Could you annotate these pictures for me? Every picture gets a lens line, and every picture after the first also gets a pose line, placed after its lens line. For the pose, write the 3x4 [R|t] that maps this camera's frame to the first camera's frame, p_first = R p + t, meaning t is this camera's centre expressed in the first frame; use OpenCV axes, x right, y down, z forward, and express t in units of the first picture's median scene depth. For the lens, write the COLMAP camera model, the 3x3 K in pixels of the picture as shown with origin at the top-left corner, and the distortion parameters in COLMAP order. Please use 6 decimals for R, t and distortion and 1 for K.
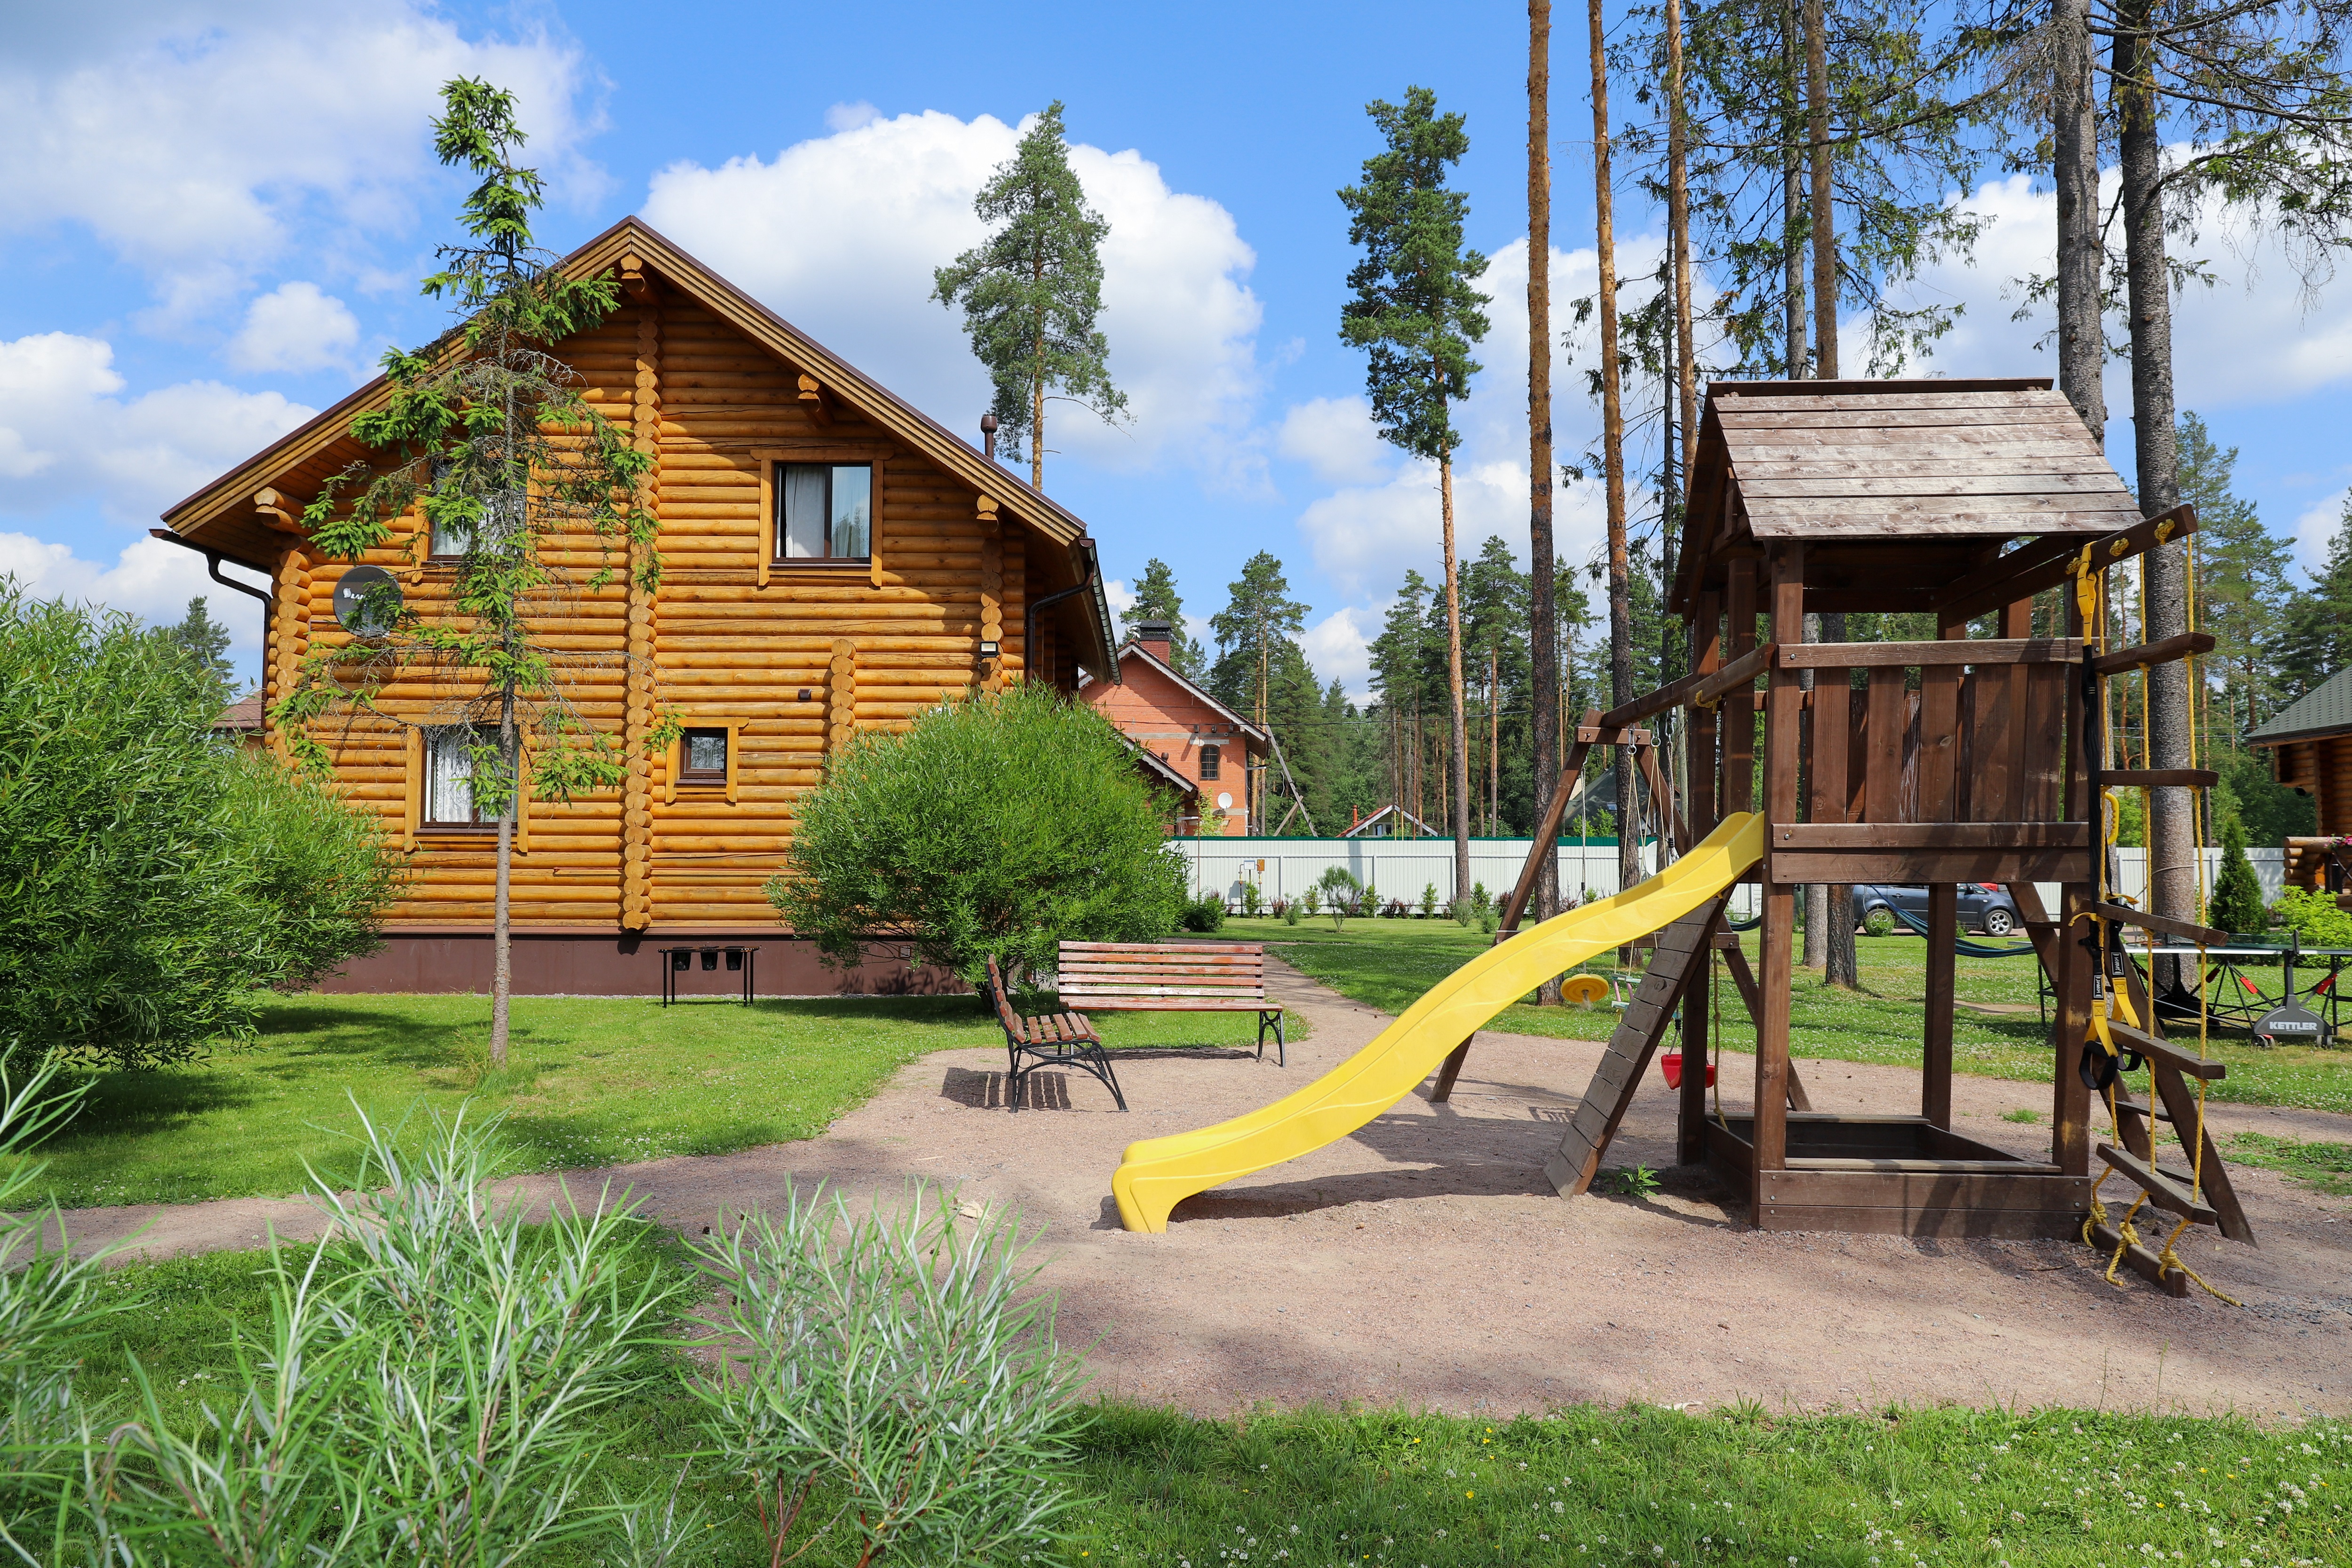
lens RADIAL K [[1634.9, 0, 1165.7], [0, 1634.9, 770.6], [0, 0, 1]] dist [0.002434, -0.001328]
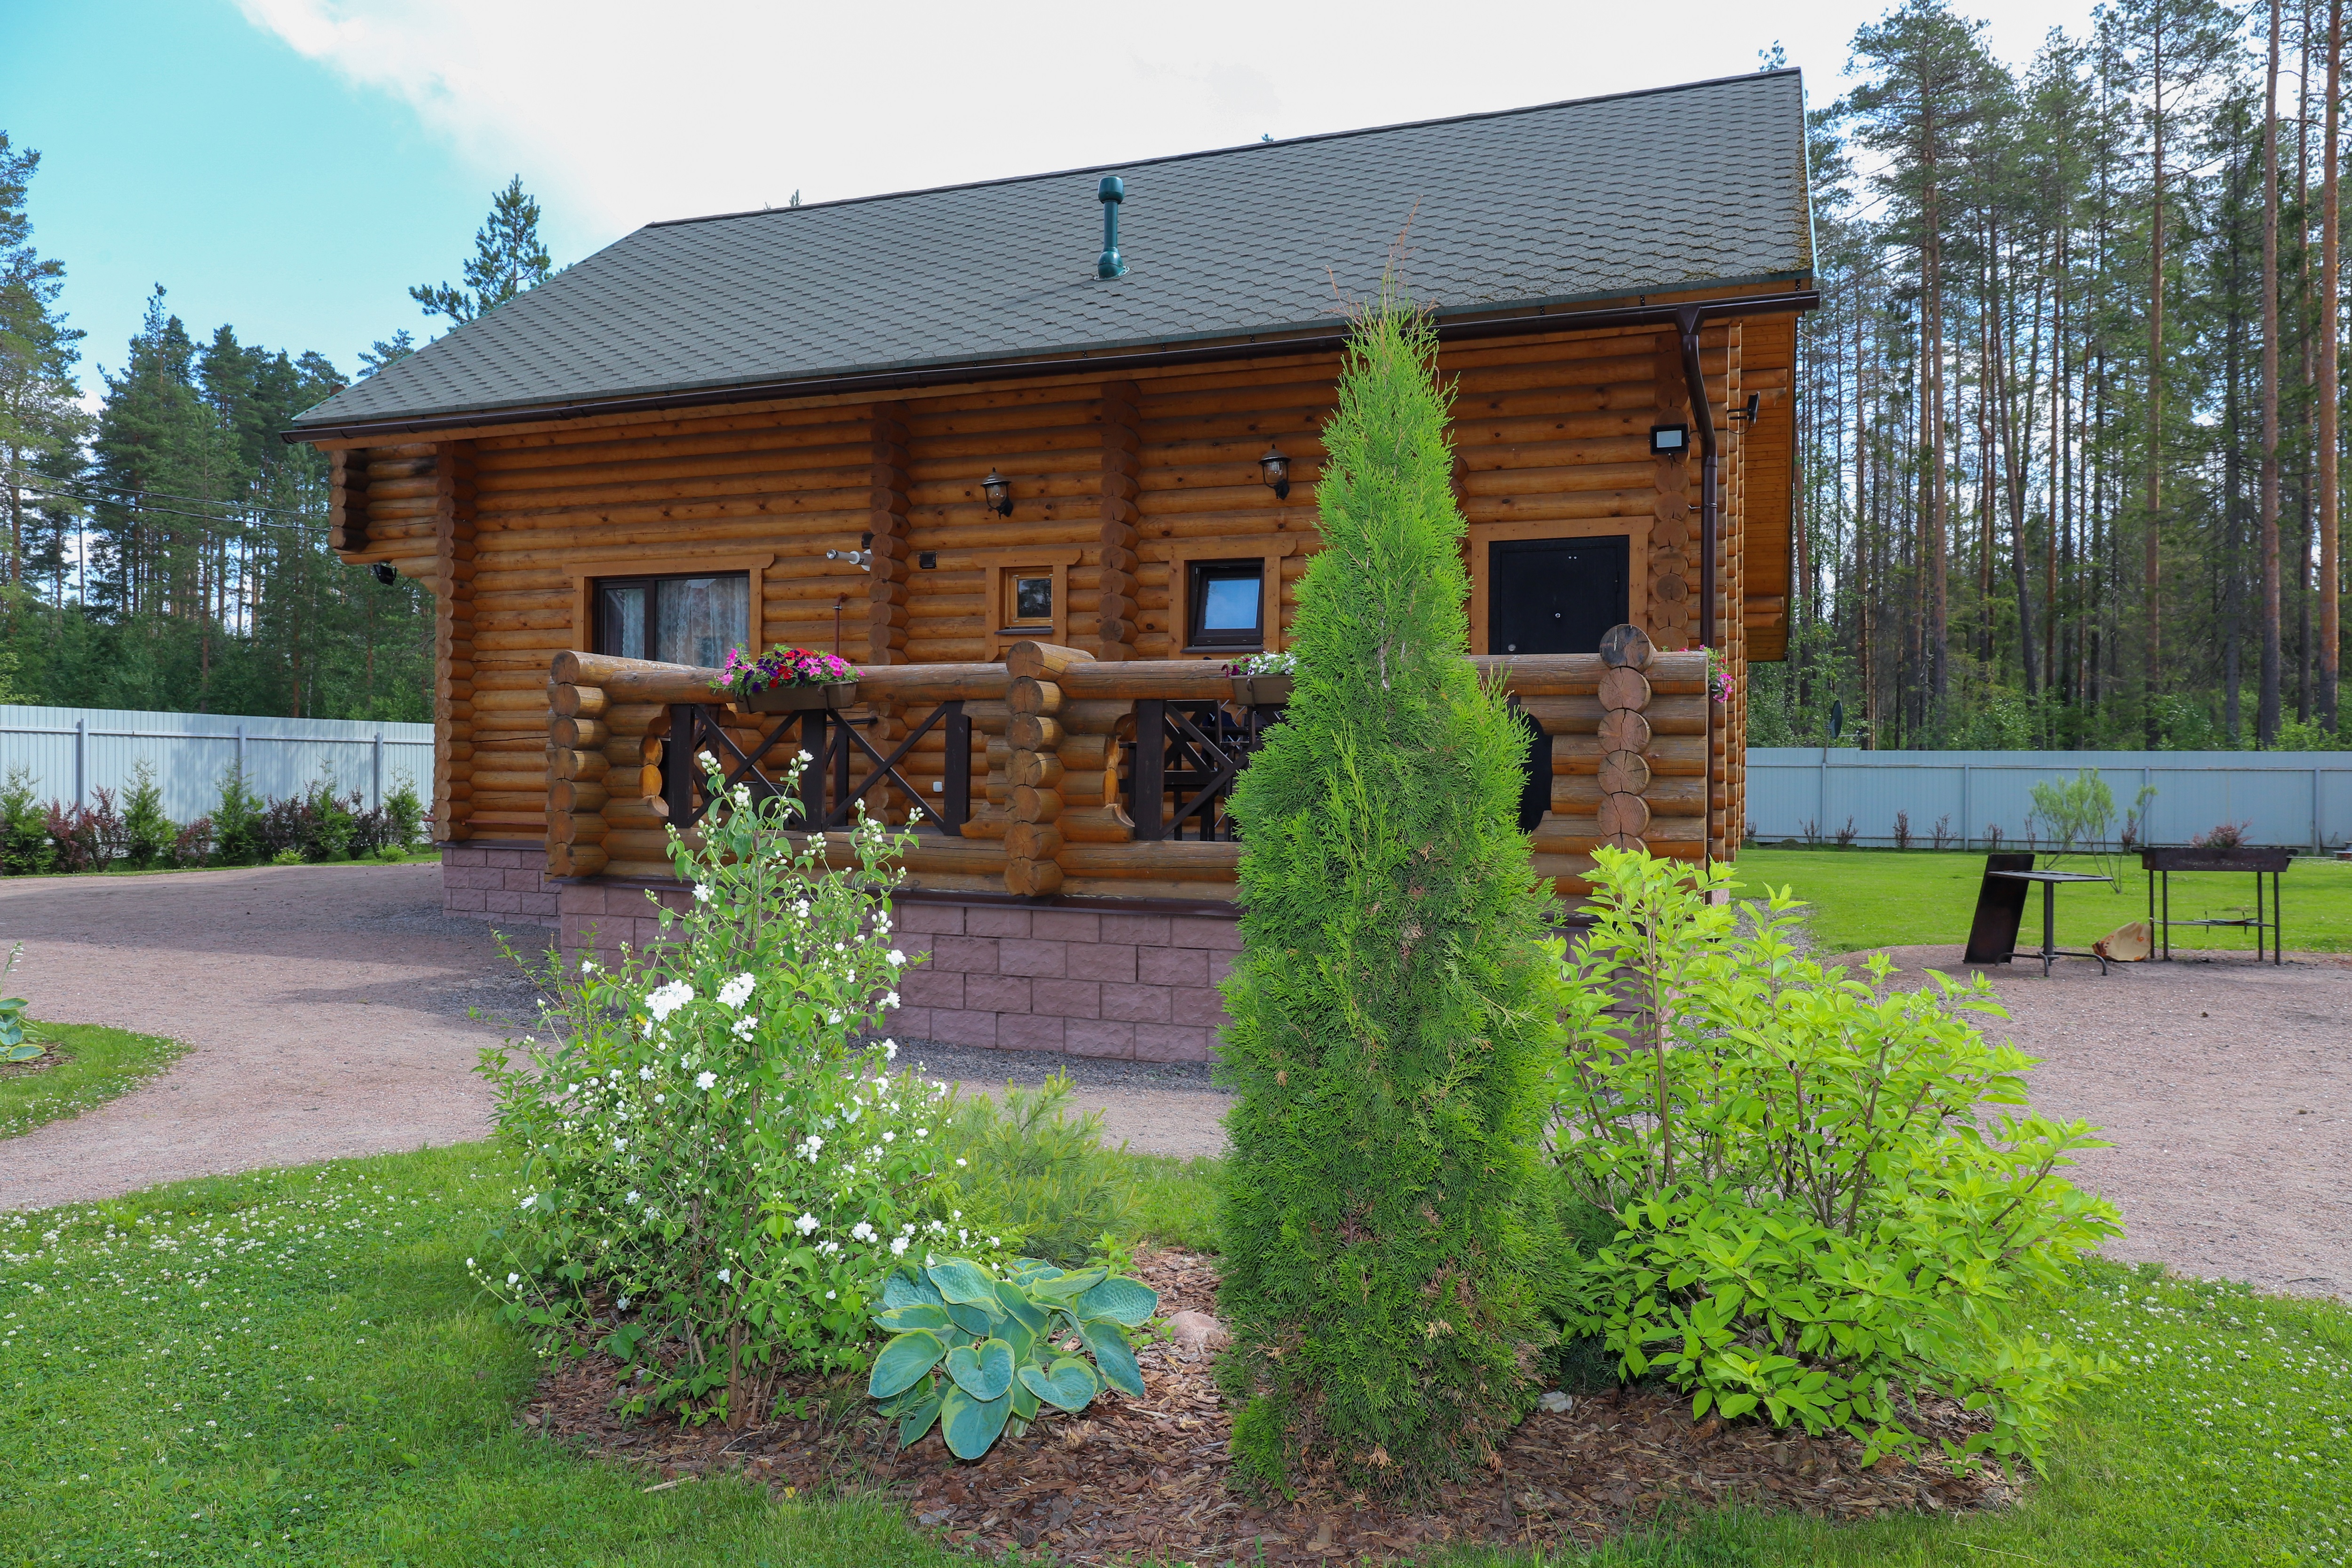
lens RADIAL K [[1634.9, 0, 1165.7], [0, 1634.9, 770.6], [0, 0, 1]] dist [0.002434, -0.001328]
pose [[0.334327, 0.007959, 0.942423, 0.358736], [-0.071492, 0.997297, 0.016939, 0.042339], [-0.939741, -0.073039, 0.333993, 0.662258]]
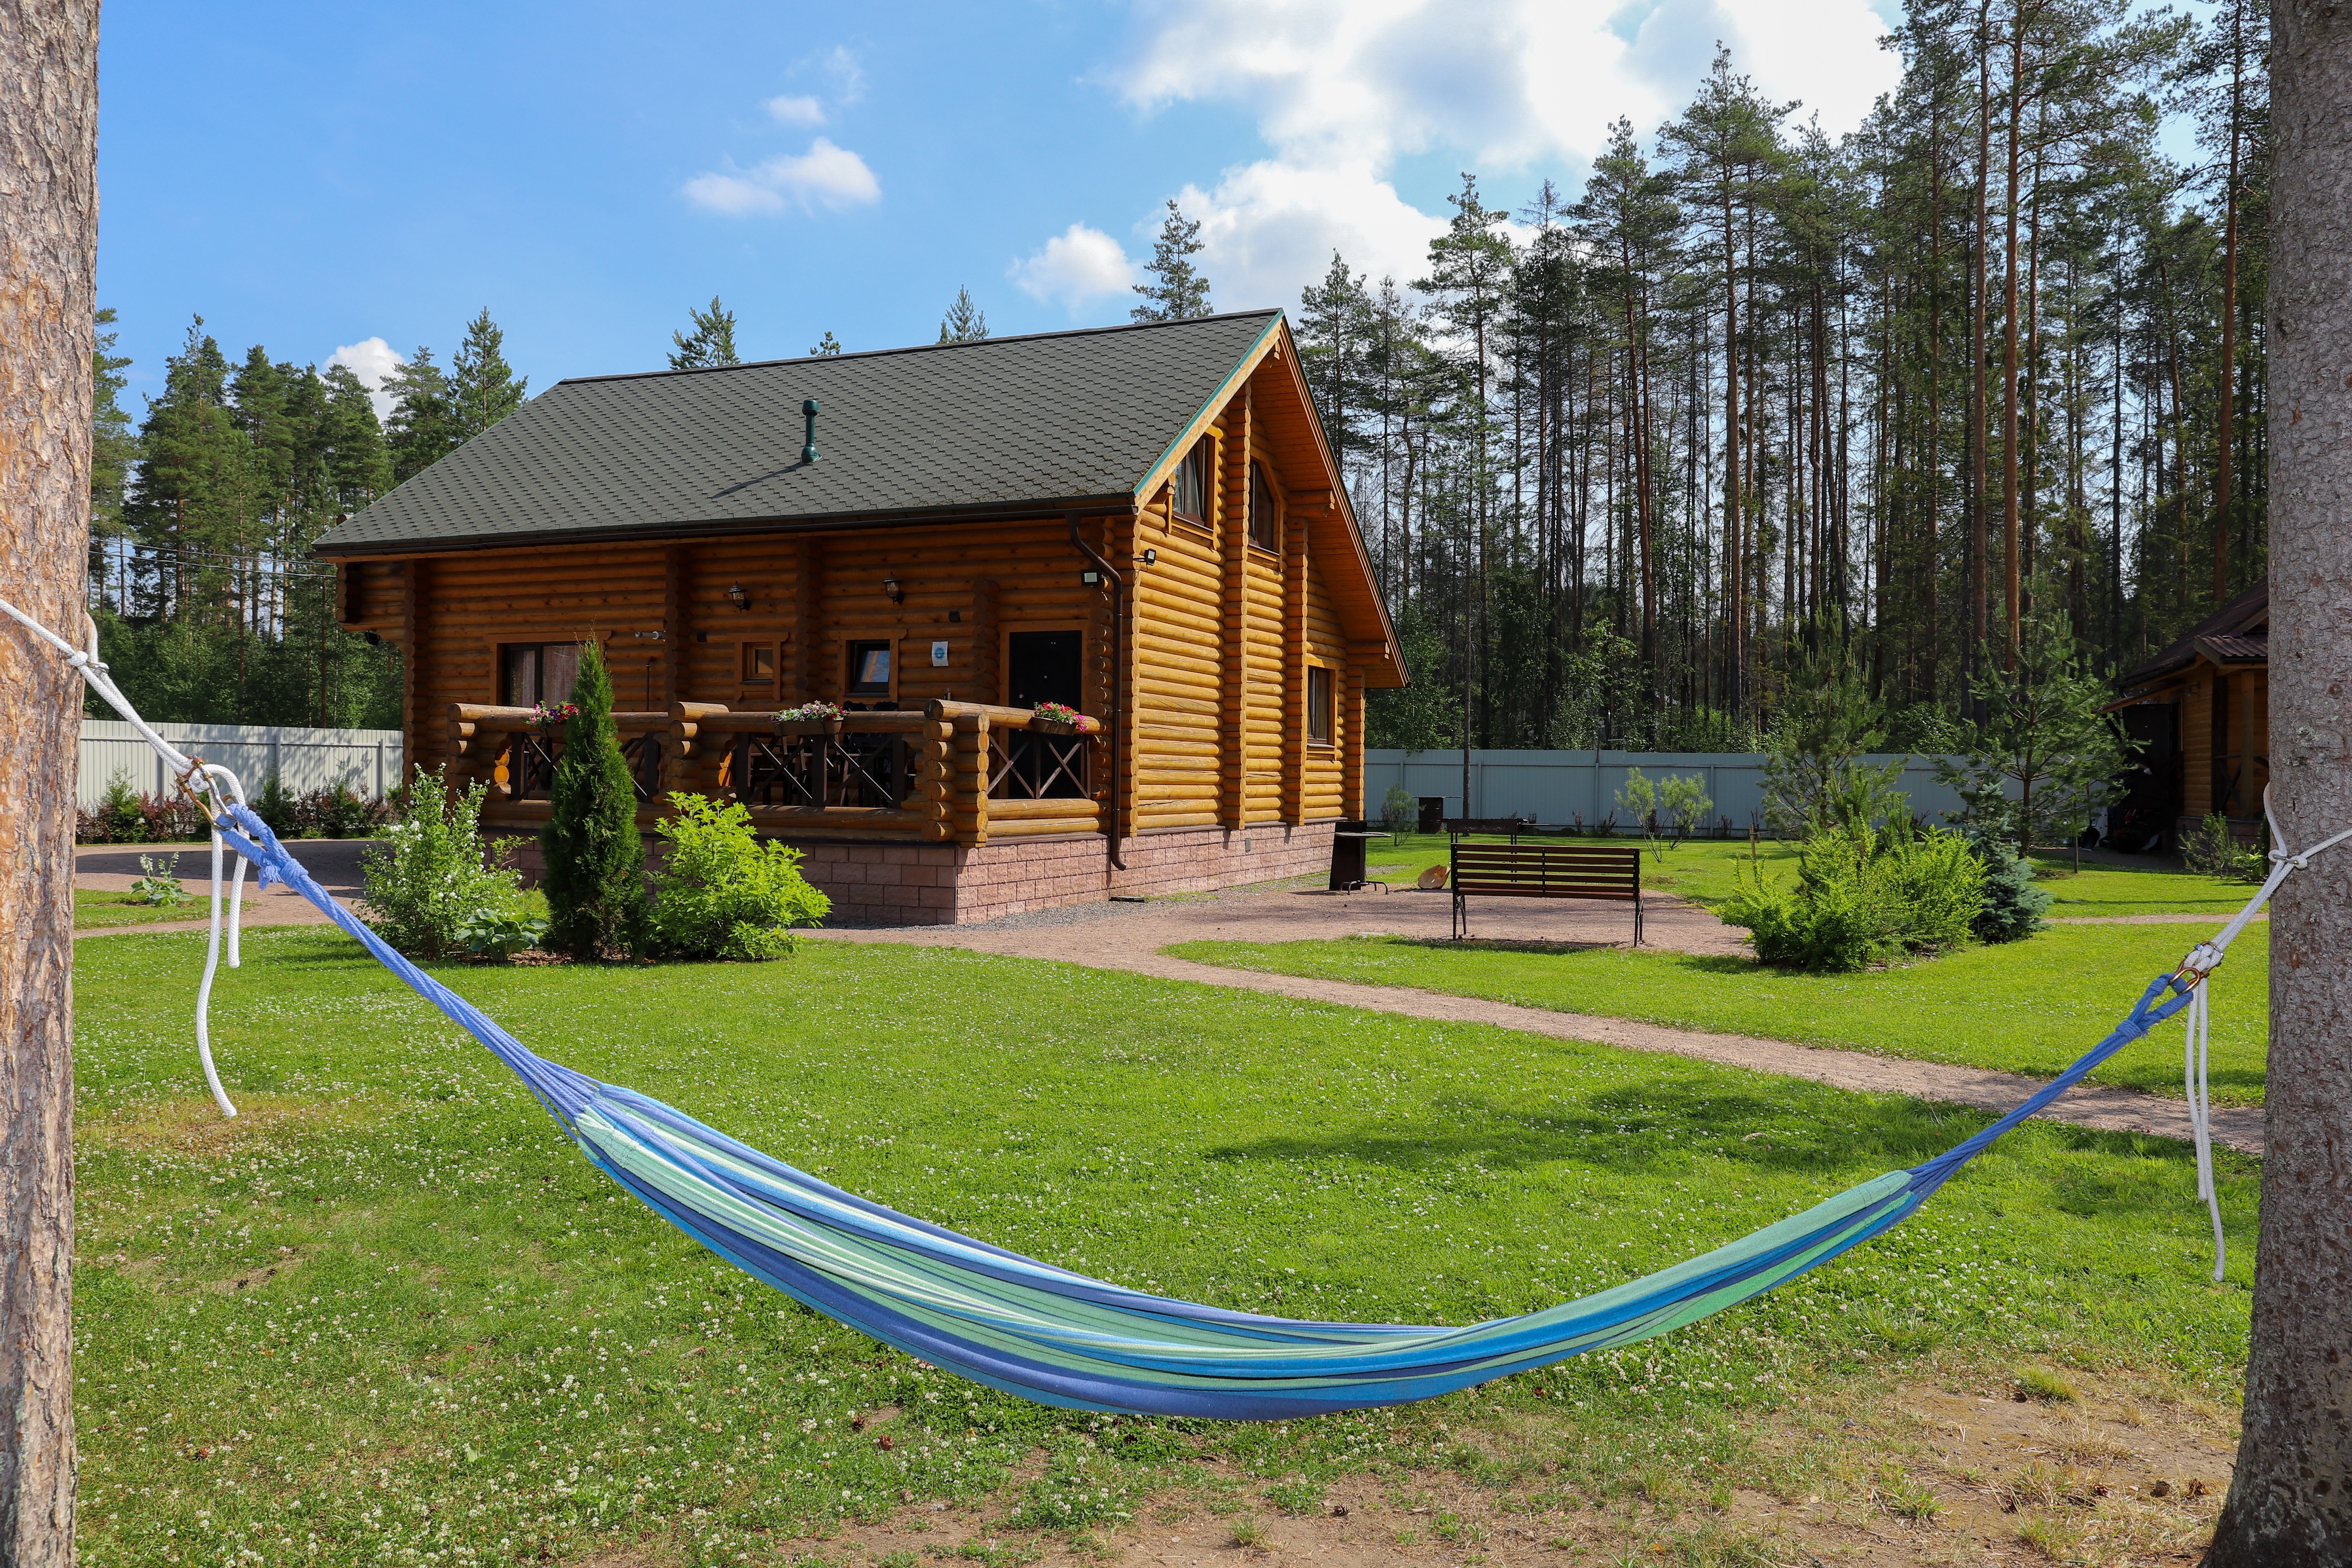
lens RADIAL K [[1697.9, 0, 1176.0], [0, 1697.9, 784.0], [0, 0, 1]] dist [-0.004100, -0.001710]
pose [[0.357242, -0.000180, 0.934012, 0.183787], [-0.071209, 0.997084, 0.027428, 0.029556], [-0.931293, -0.076308, 0.356188, 0.465289]]
